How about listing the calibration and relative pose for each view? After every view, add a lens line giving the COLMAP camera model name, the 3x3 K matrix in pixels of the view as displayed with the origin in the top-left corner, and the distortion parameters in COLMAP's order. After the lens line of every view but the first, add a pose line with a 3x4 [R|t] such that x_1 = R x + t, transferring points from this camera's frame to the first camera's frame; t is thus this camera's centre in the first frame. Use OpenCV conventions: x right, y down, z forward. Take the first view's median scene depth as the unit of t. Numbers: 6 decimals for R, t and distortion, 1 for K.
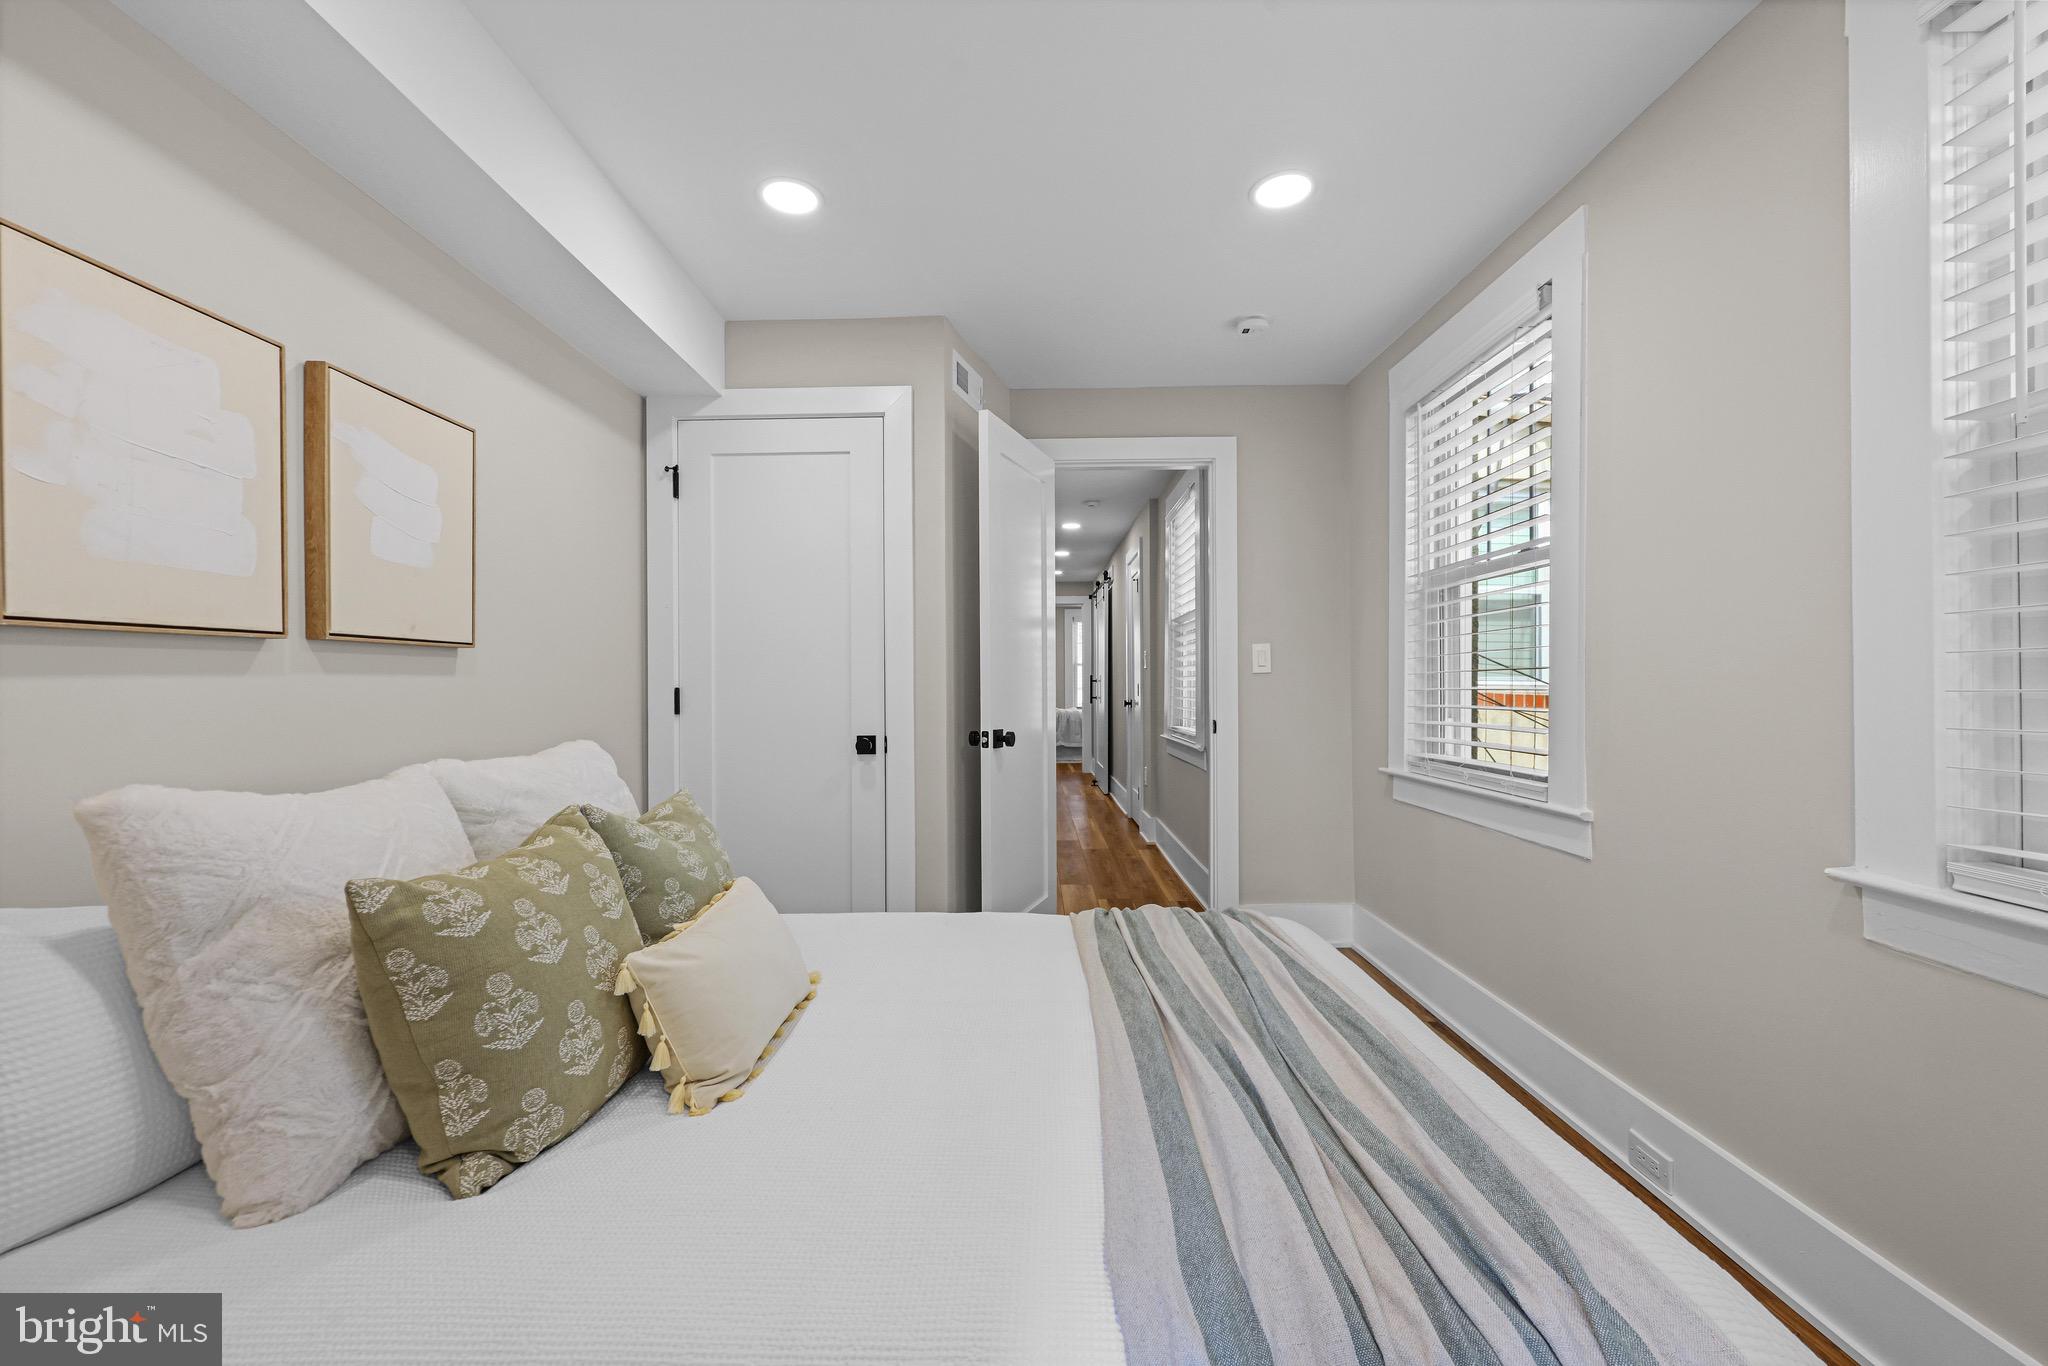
lens RADIAL K [[817.5, 0, 1016.5], [0, 817.5, 683.3], [0, 0, 1]] dist [0.005163, -0.001561]
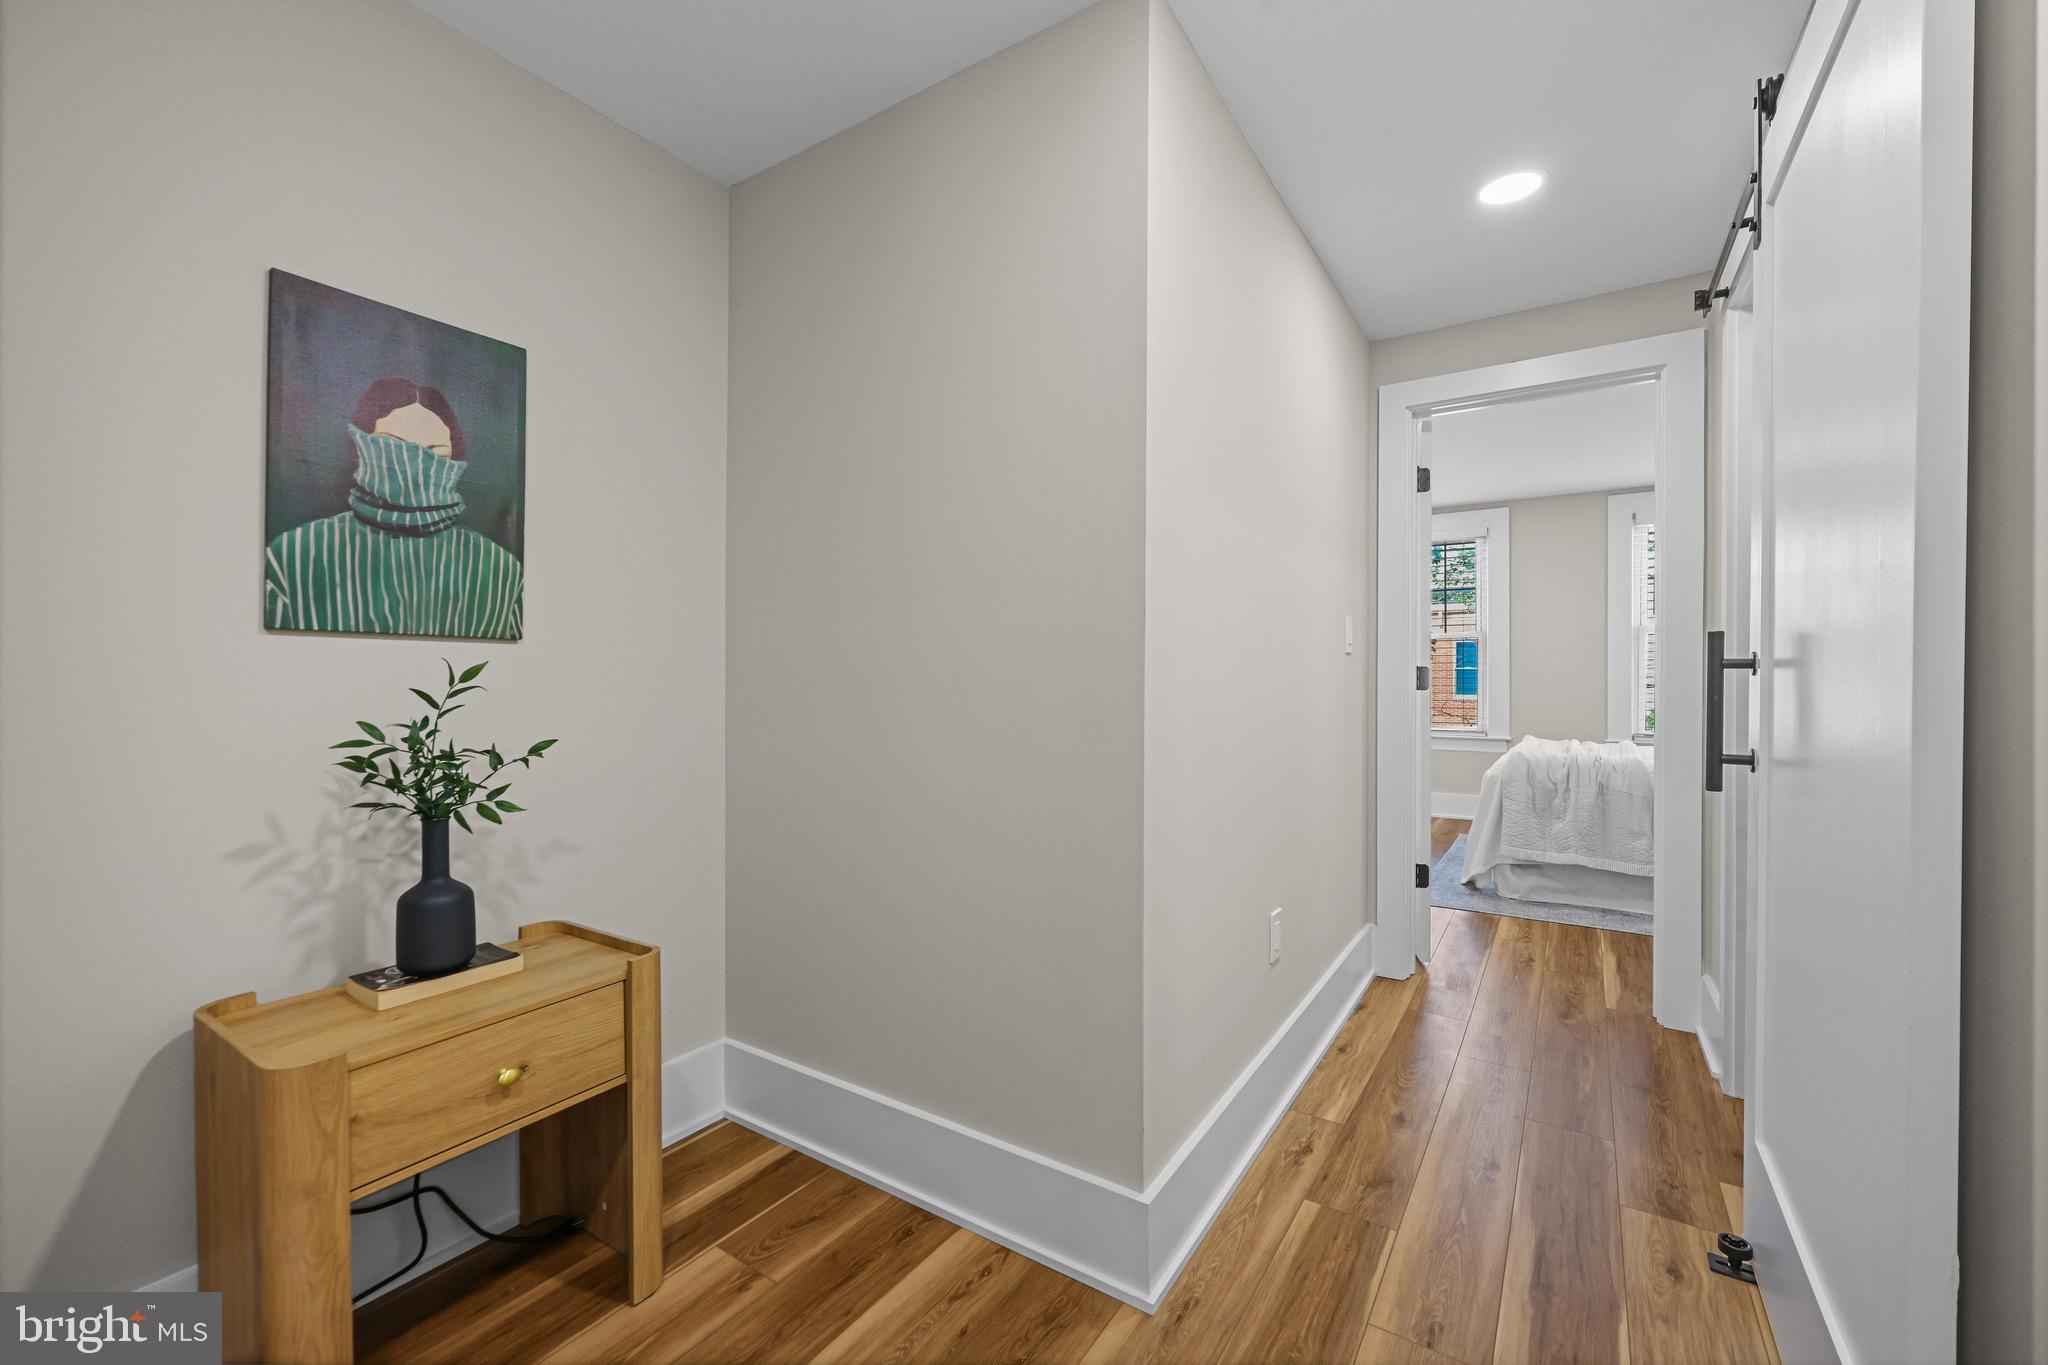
lens RADIAL K [[817.5, 0, 1029.0], [0, 817.5, 678.0], [0, 0, 1]] dist [0.005163, -0.001561]
pose [[0.836549, 0.008904, -0.547819, 0.113674], [-0.005437, 0.999954, 0.007950, -0.000422], [0.547865, -0.003672, 0.836559, 1.361247]]
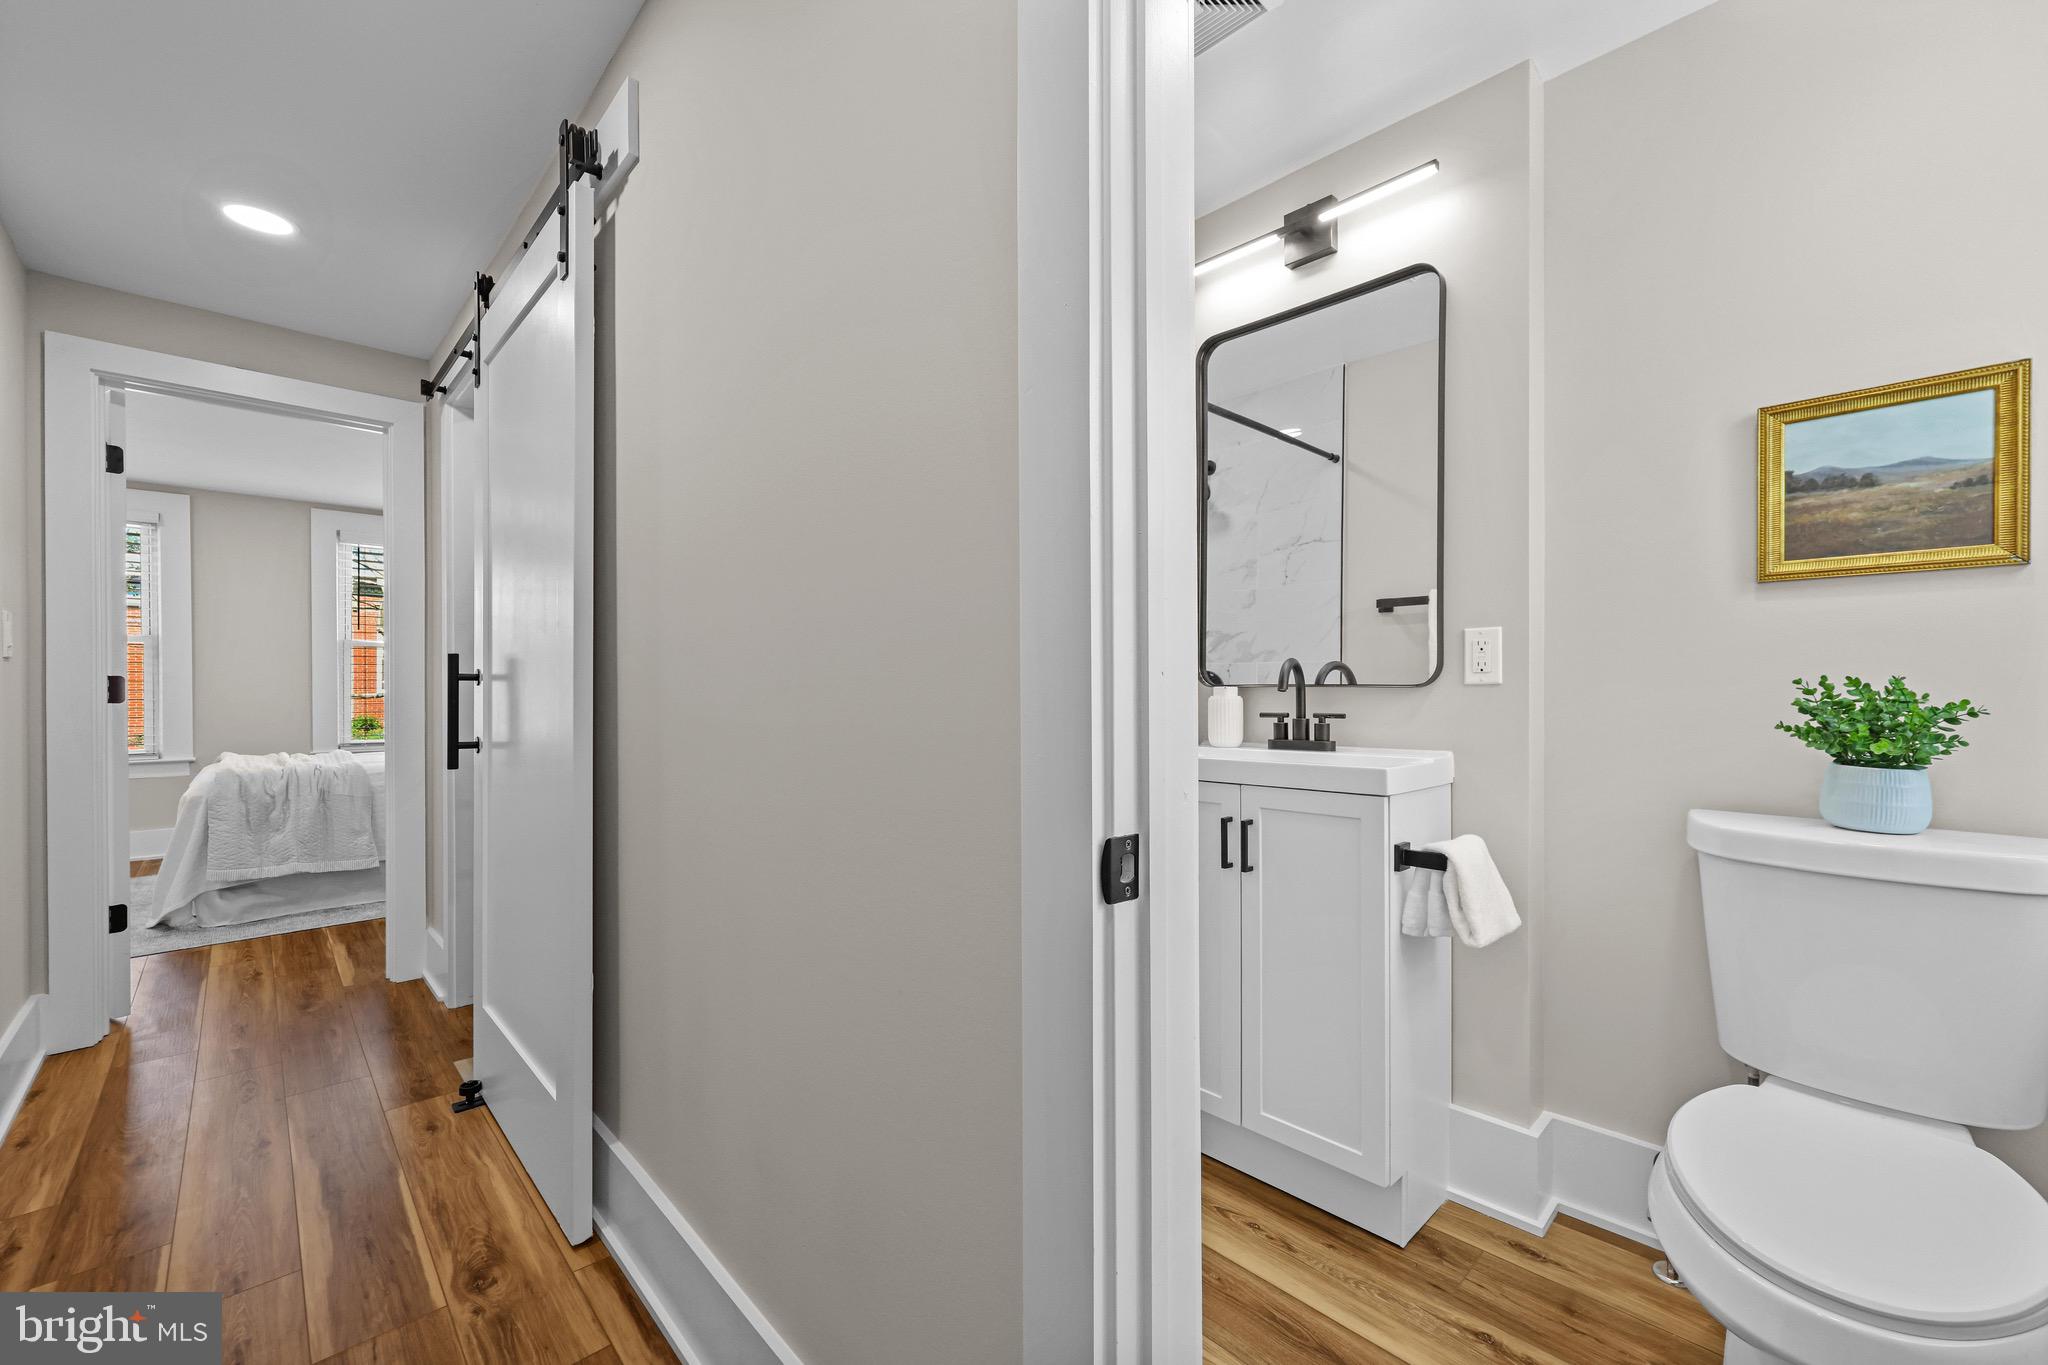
lens RADIAL K [[817.5, 0, 1019.8], [0, 817.5, 693.2], [0, 0, 1]] dist [0.005163, -0.001561]
pose [[0.718021, 0.001299, 0.696020, 0.074613], [-0.004841, 0.999983, 0.003128, 0.000908], [-0.696004, -0.005615, 0.718016, 1.248158]]
